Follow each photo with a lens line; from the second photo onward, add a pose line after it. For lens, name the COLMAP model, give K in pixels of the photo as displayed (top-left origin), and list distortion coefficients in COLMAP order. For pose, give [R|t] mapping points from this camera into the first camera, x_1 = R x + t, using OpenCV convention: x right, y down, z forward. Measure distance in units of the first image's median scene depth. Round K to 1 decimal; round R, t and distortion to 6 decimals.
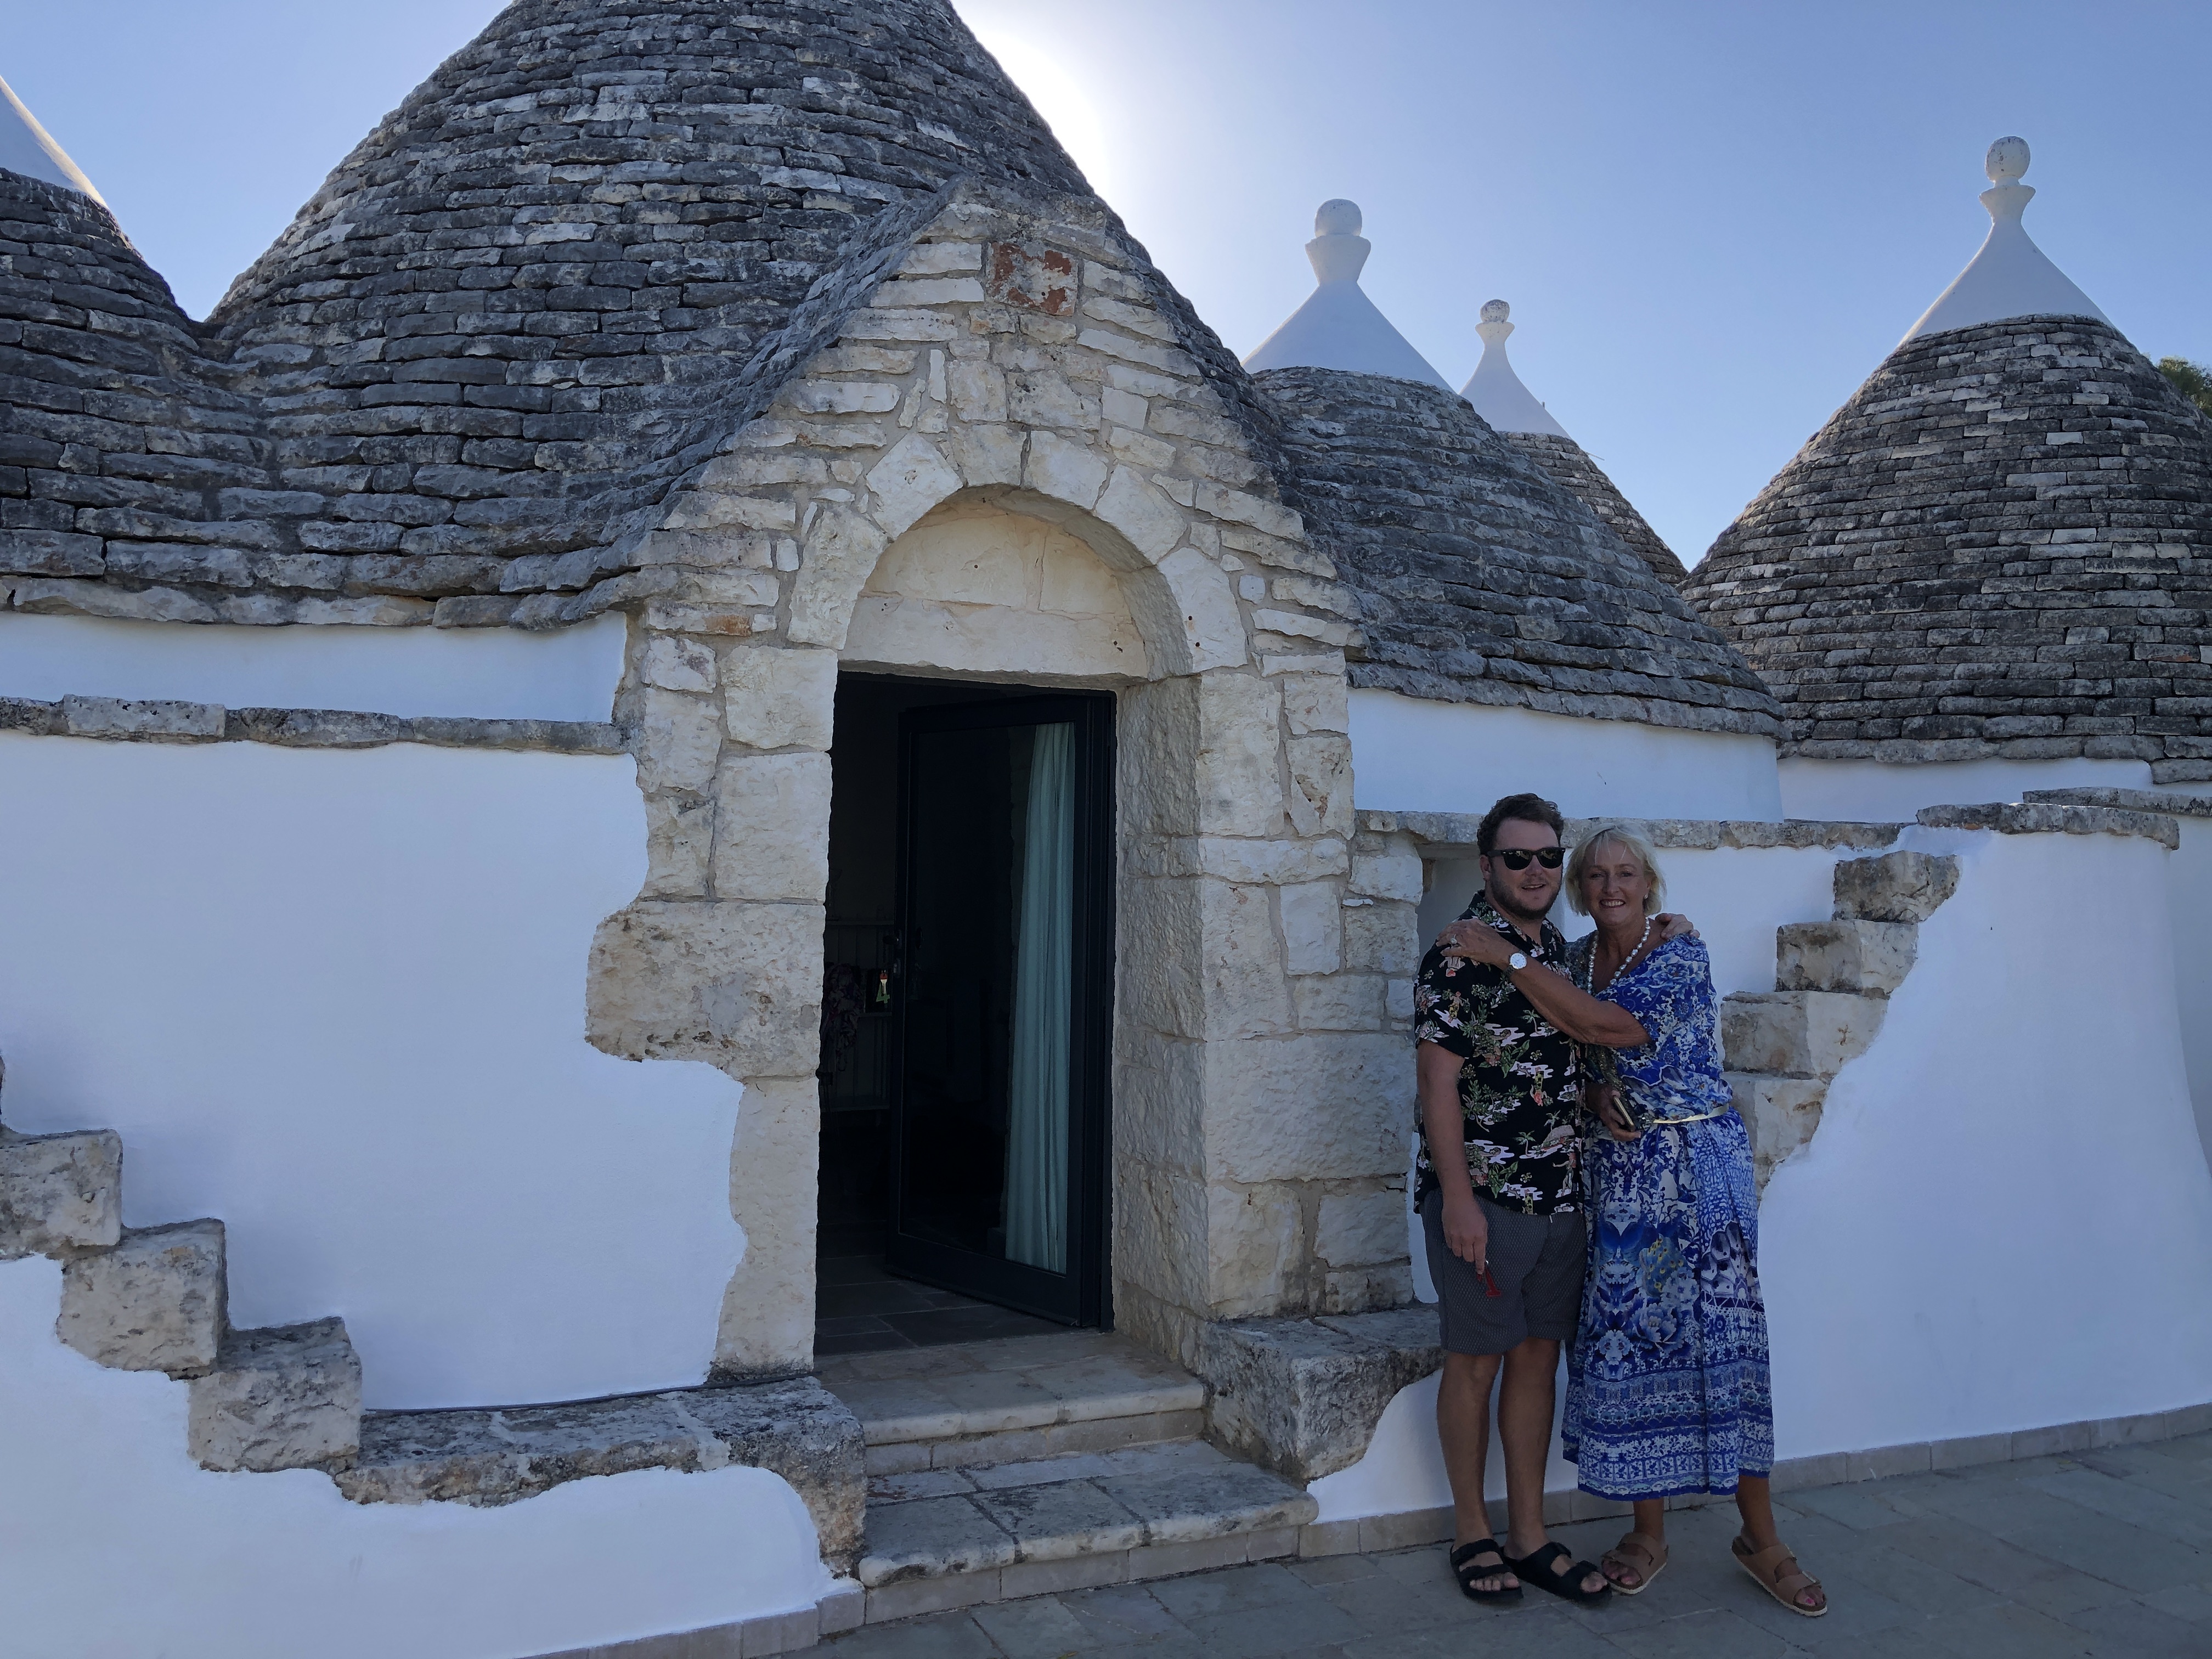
lens RADIAL K [[1909.9, 0, 1107.0], [0, 1909.9, 830.7], [0, 0, 1]] dist [0.008542, -0.030997]
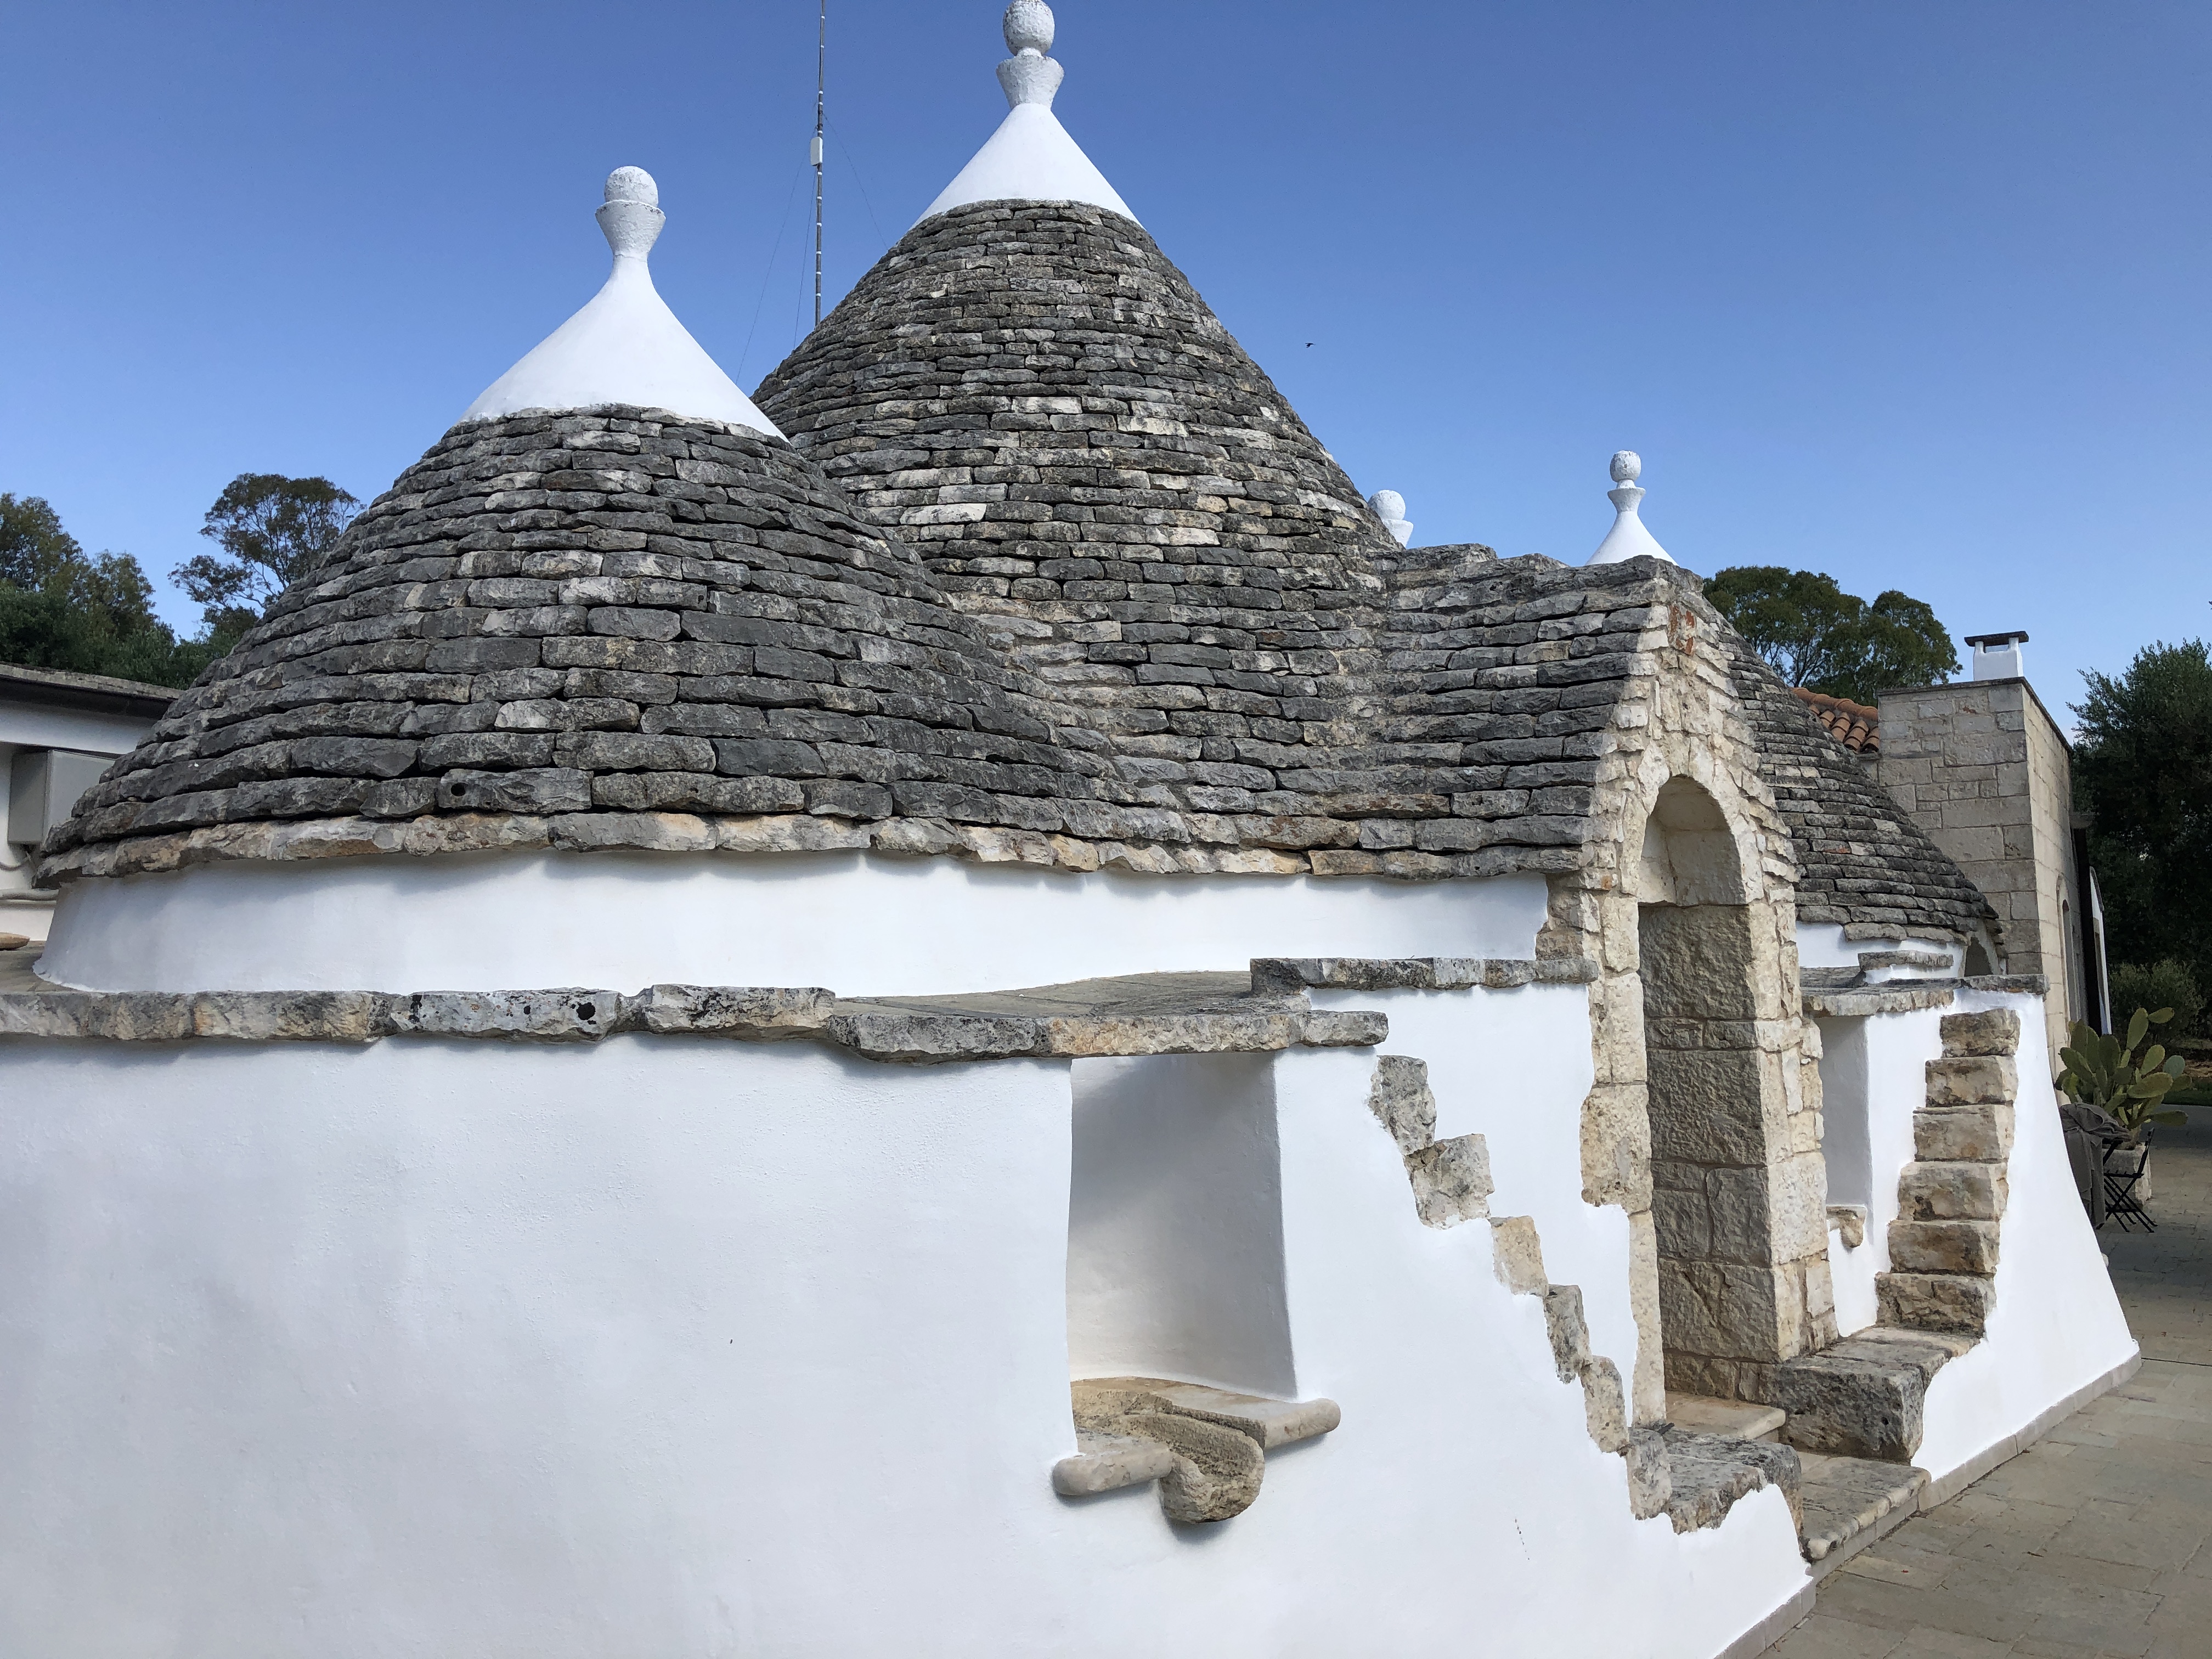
lens RADIAL K [[1909.9, 0, 1108.0], [0, 1909.9, 832.3], [0, 0, 1]] dist [0.008542, -0.030997]
pose [[0.900000, 0.007885, 0.435818, -0.956561], [0.017177, 0.998418, -0.053535, -0.064787], [-0.435551, 0.055667, 0.898441, -0.072618]]
